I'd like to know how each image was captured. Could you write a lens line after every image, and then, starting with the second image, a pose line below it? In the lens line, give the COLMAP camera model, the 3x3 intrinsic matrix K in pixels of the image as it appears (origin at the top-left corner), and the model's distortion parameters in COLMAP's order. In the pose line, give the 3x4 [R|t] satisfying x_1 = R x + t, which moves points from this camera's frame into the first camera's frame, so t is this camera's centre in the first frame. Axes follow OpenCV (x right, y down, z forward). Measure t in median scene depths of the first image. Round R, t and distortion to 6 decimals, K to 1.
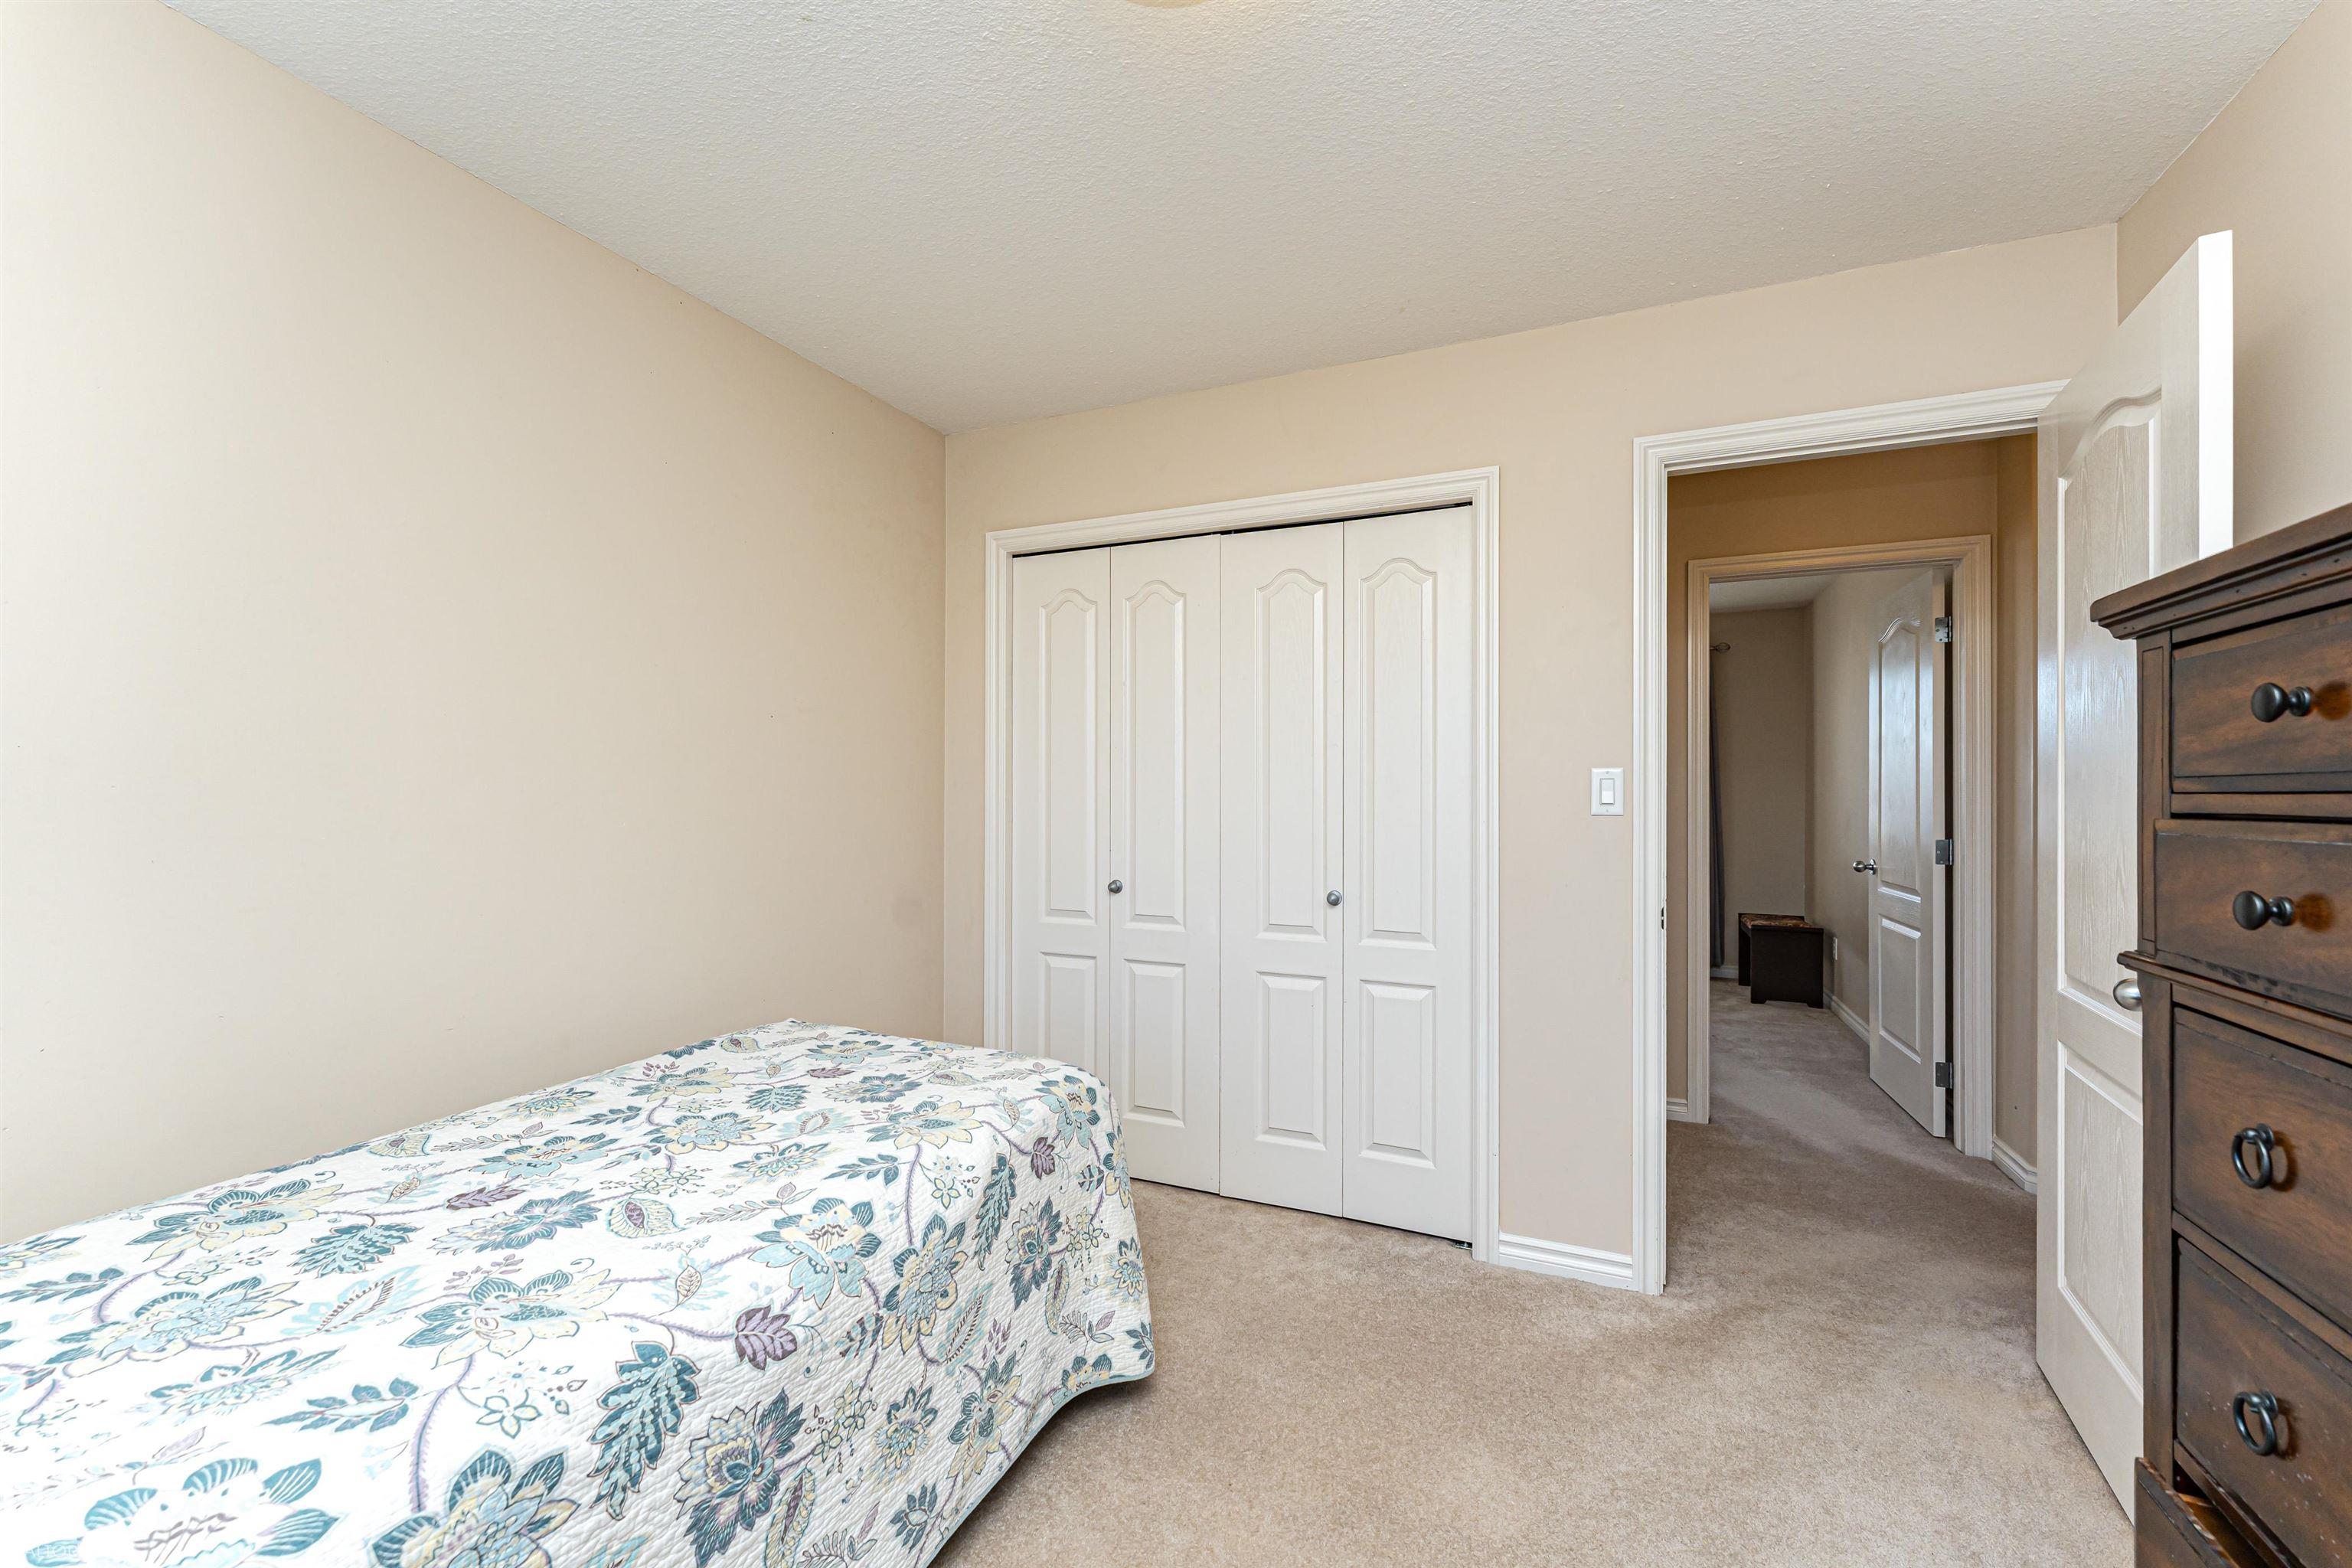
lens RADIAL K [[914.9, 0, 1179.7], [0, 914.9, 794.0], [0, 0, 1]] dist [-0.001578, -0.000431]
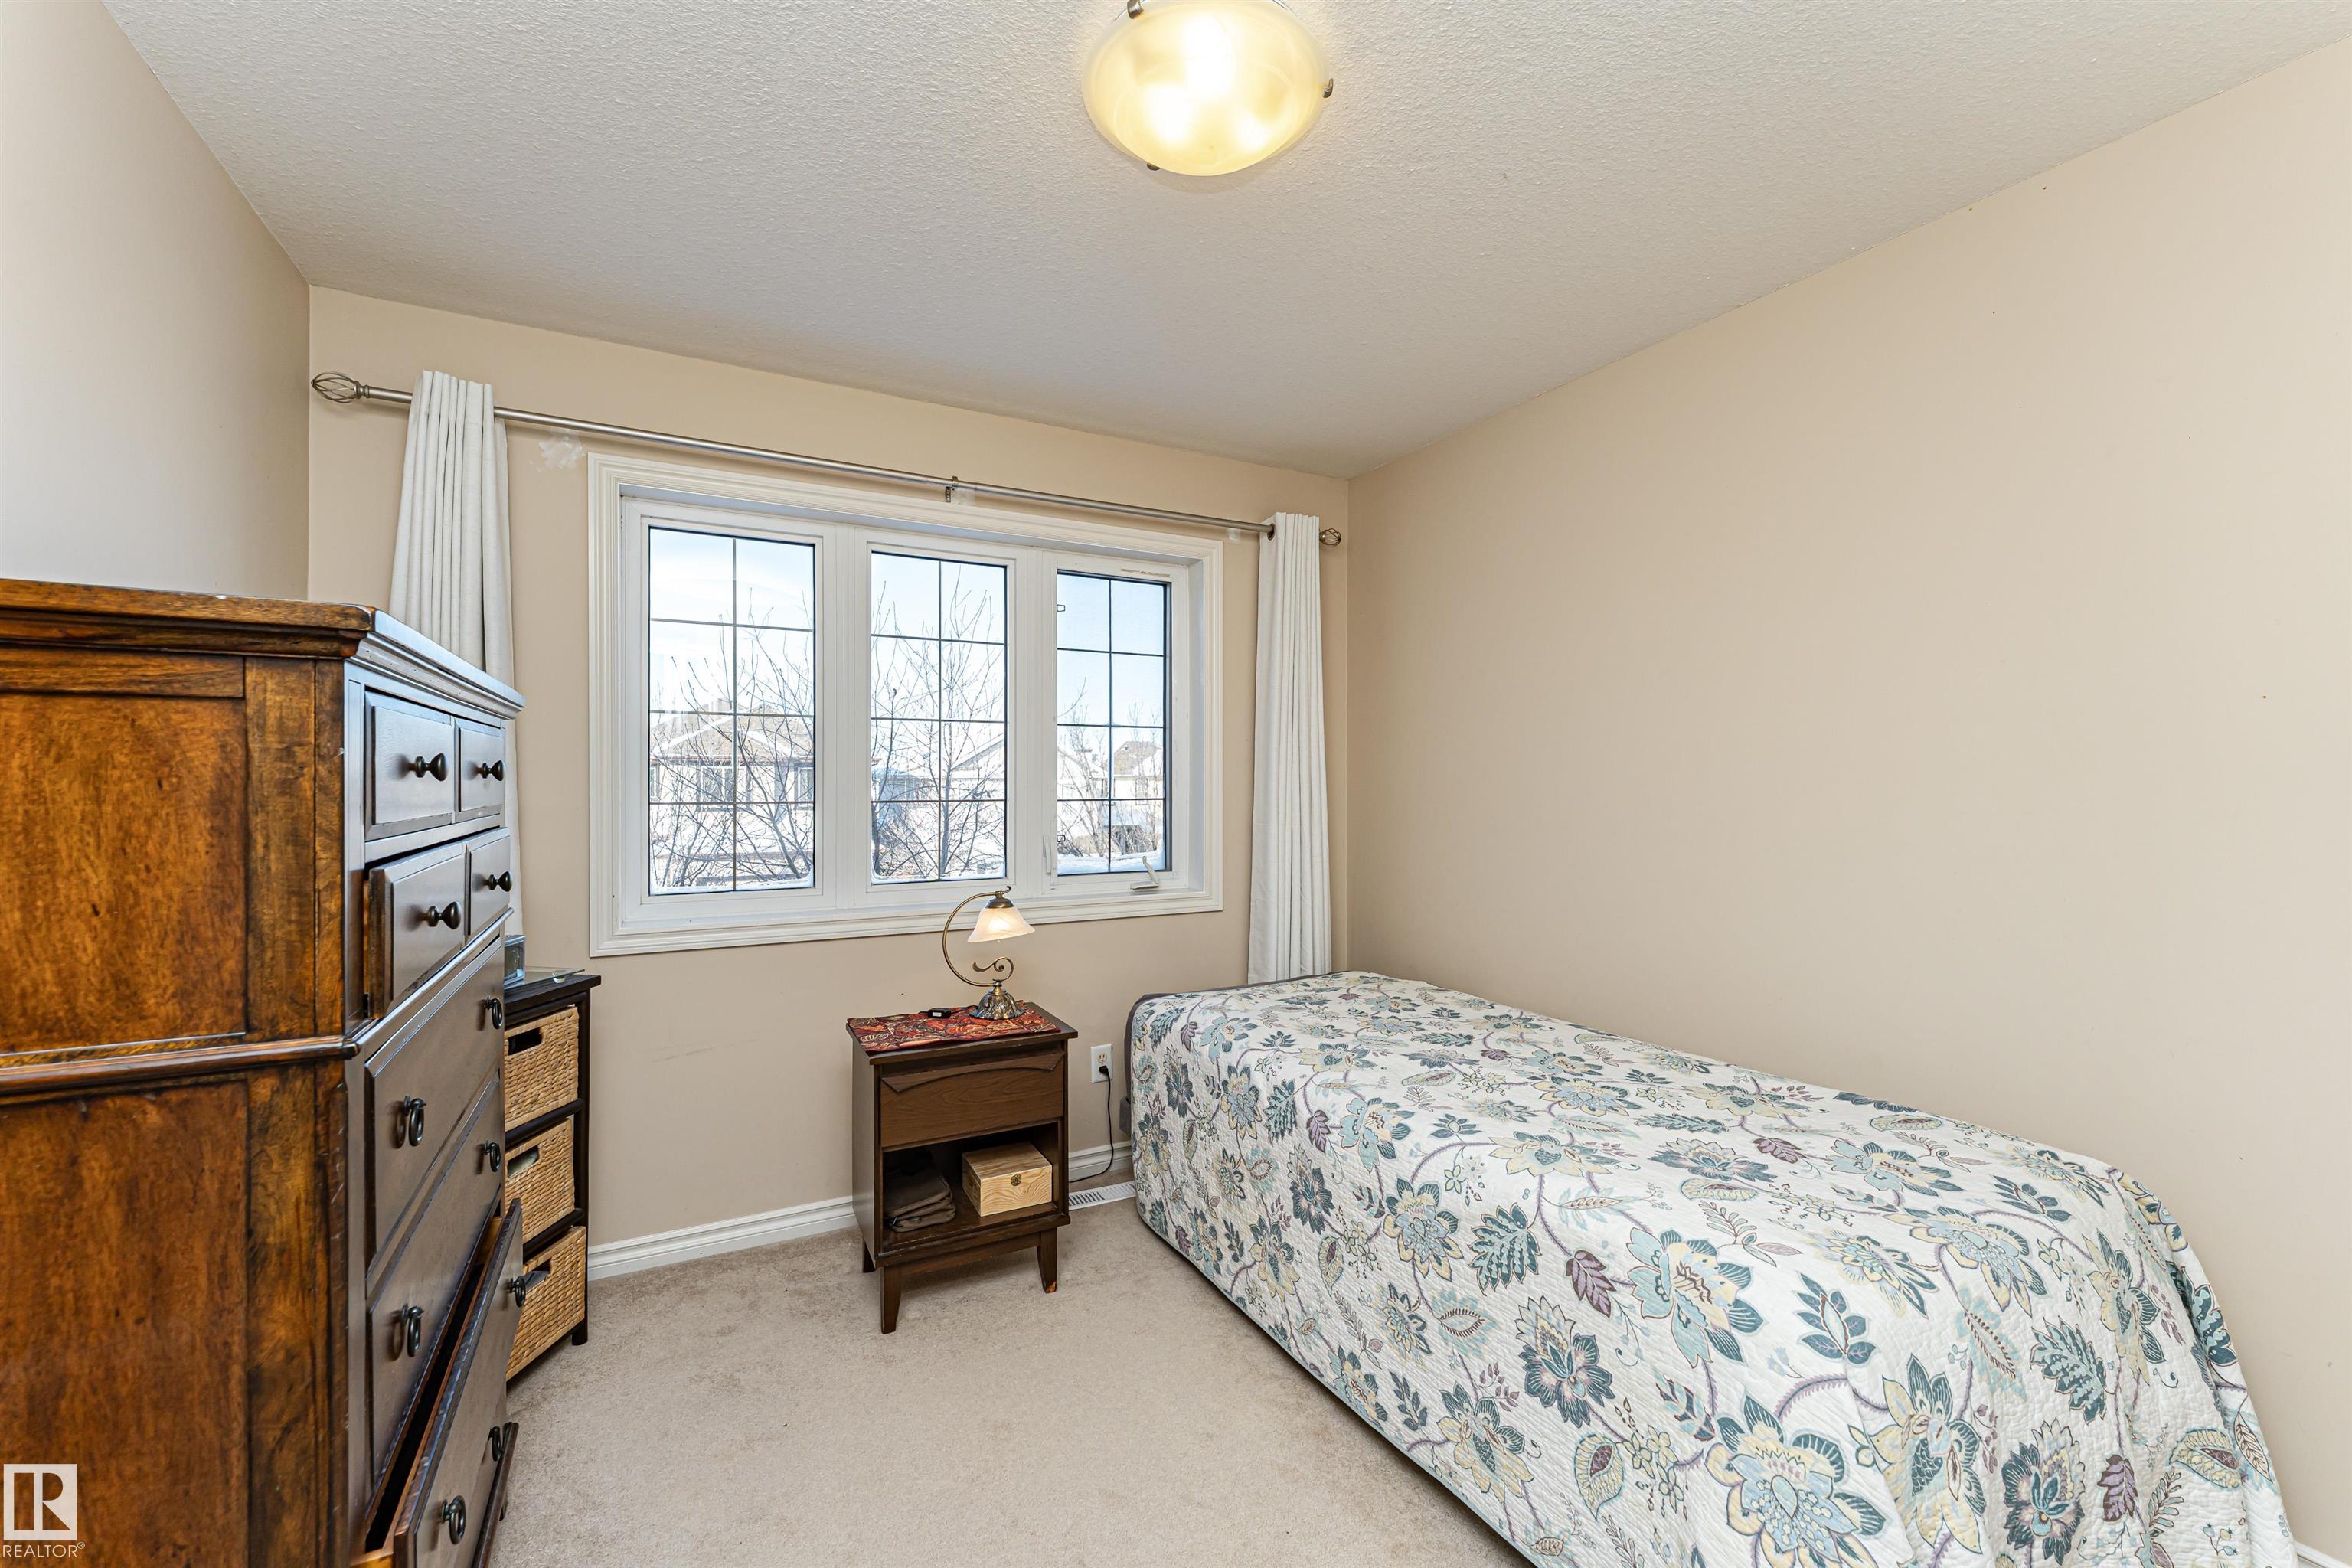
lens RADIAL K [[914.9, 0, 1164.8], [0, 914.9, 783.1], [0, 0, 1]] dist [-0.001578, -0.000431]
pose [[-0.606821, -0.002481, -0.794835, 0.798823], [-0.003860, 0.999993, -0.000174, -0.040842], [0.794829, 0.002962, -0.606826, 1.328632]]
